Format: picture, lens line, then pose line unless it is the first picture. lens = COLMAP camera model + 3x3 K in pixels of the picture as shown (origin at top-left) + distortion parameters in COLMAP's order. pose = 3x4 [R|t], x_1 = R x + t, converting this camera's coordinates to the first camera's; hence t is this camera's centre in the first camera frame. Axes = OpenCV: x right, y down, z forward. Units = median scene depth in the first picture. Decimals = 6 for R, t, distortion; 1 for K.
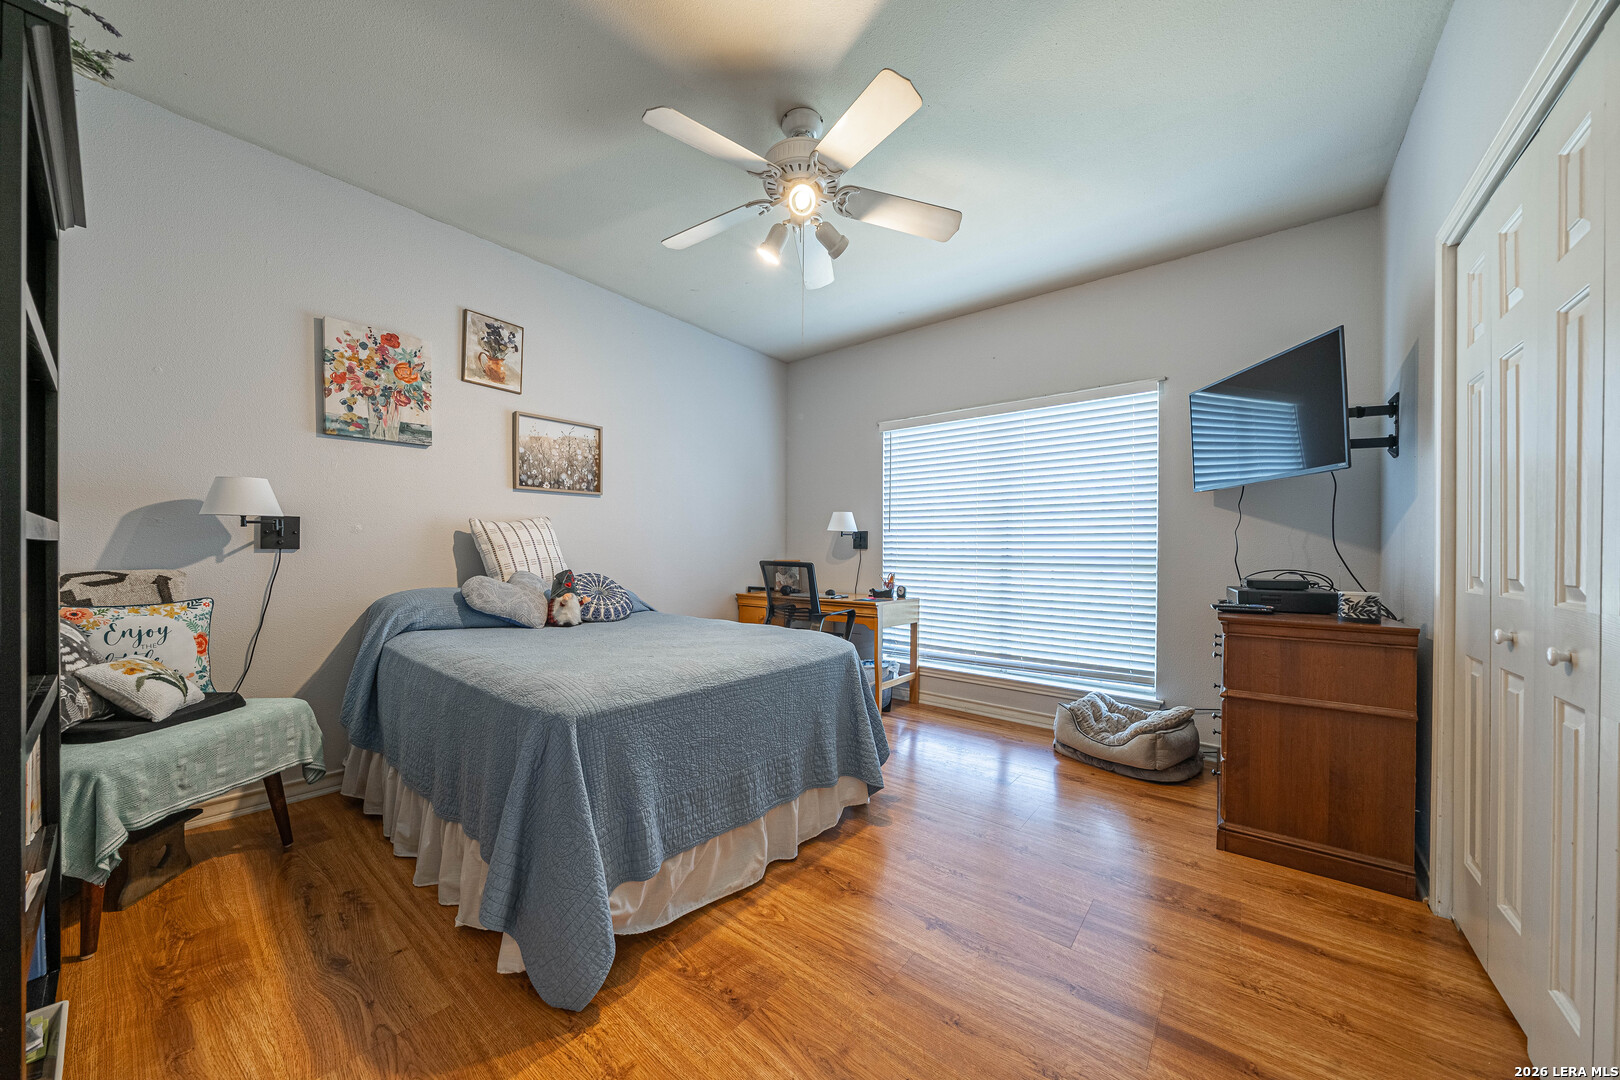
lens RADIAL K [[563.5, 0, 805.9], [0, 563.5, 550.4], [0, 0, 1]] dist [-0.005815, 0.000082]
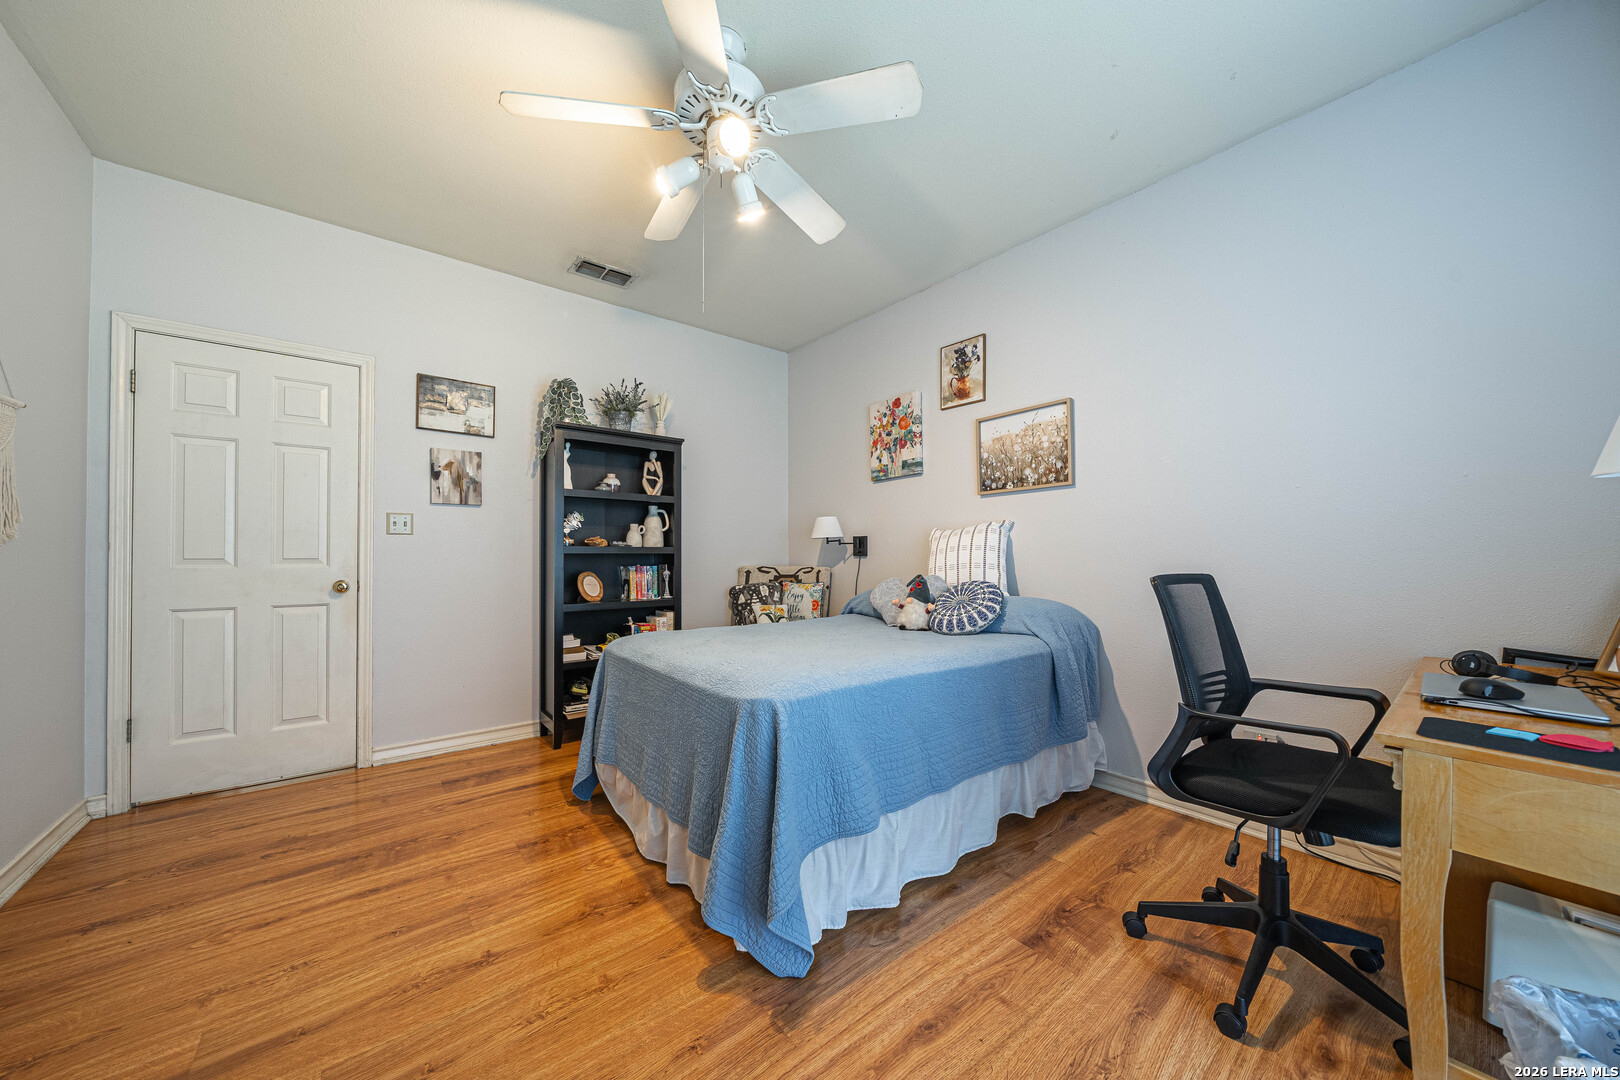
lens RADIAL K [[563.5, 0, 810.4], [0, 563.5, 550.5], [0, 0, 1]] dist [-0.005815, 0.000082]
pose [[-0.221370, -0.011729, -0.975119, 0.567535], [0.007897, 0.999873, -0.013820, 0.002408], [0.975158, -0.010760, -0.221249, 0.960490]]
